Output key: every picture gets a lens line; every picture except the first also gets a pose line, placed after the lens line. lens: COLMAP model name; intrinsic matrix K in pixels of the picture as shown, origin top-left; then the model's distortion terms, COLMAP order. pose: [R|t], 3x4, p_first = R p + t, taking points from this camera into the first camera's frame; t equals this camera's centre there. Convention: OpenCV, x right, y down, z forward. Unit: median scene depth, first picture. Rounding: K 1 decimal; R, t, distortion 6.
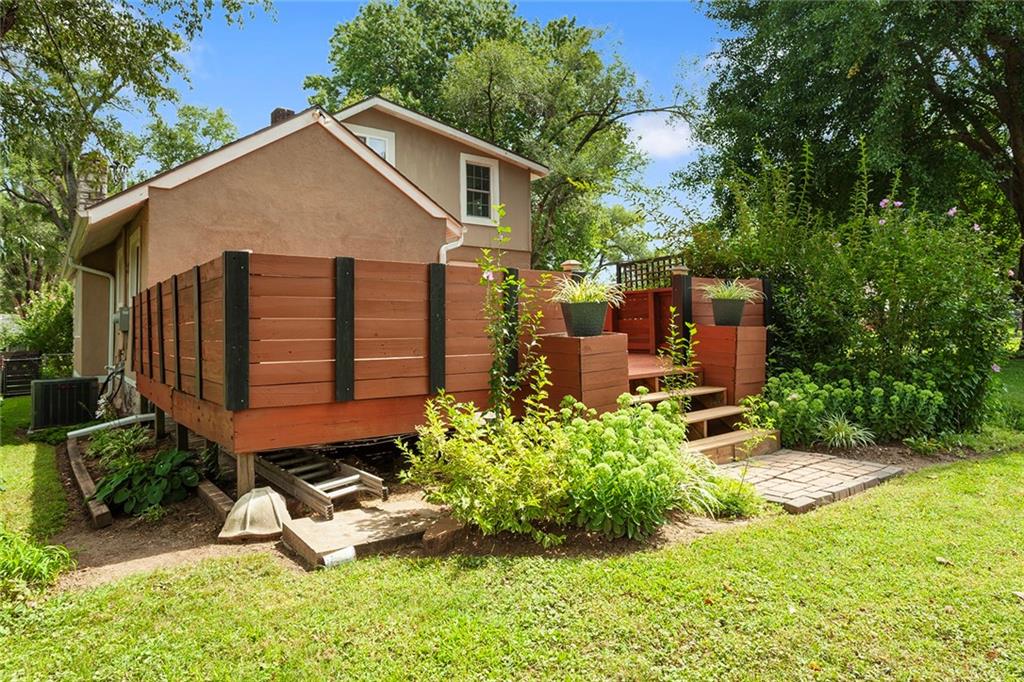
lens RADIAL K [[594.4, 0, 512.0], [0, 594.4, 341.0], [0, 0, 1]] dist [0.001352, 0.000173]
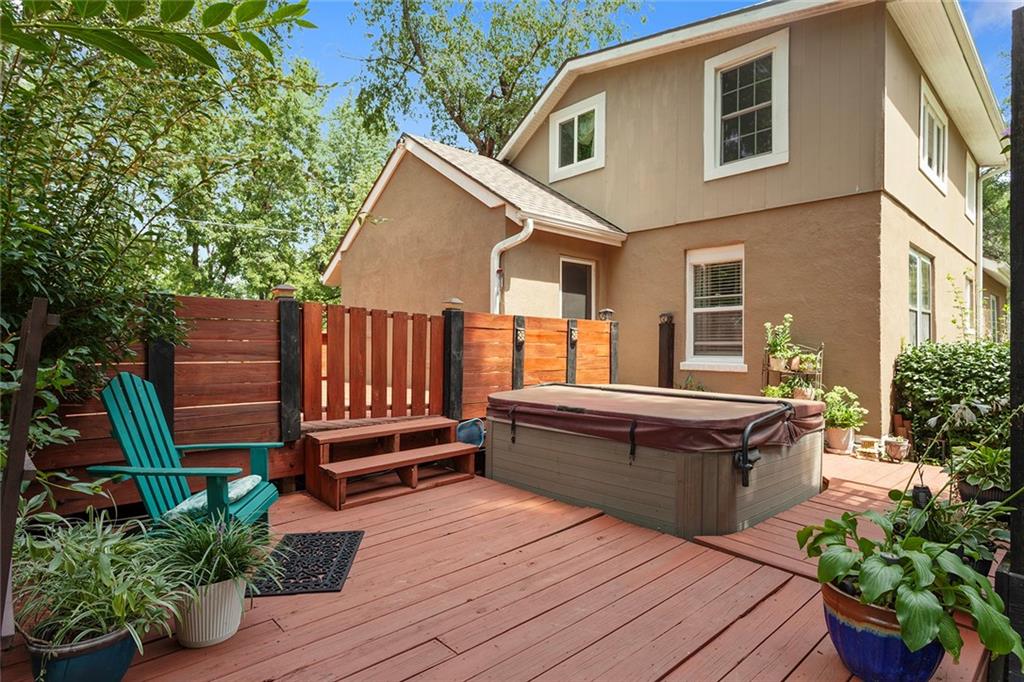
lens RADIAL K [[523.8, 0, 512.0], [0, 523.8, 341.0], [0, 0, 1]] dist [0.000519, 0.000055]
pose [[0.105496, 0.003126, -0.994415, 0.403050], [-0.038345, 0.999264, -0.000927, -0.039248], [0.993680, 0.038229, 0.105538, 0.778744]]
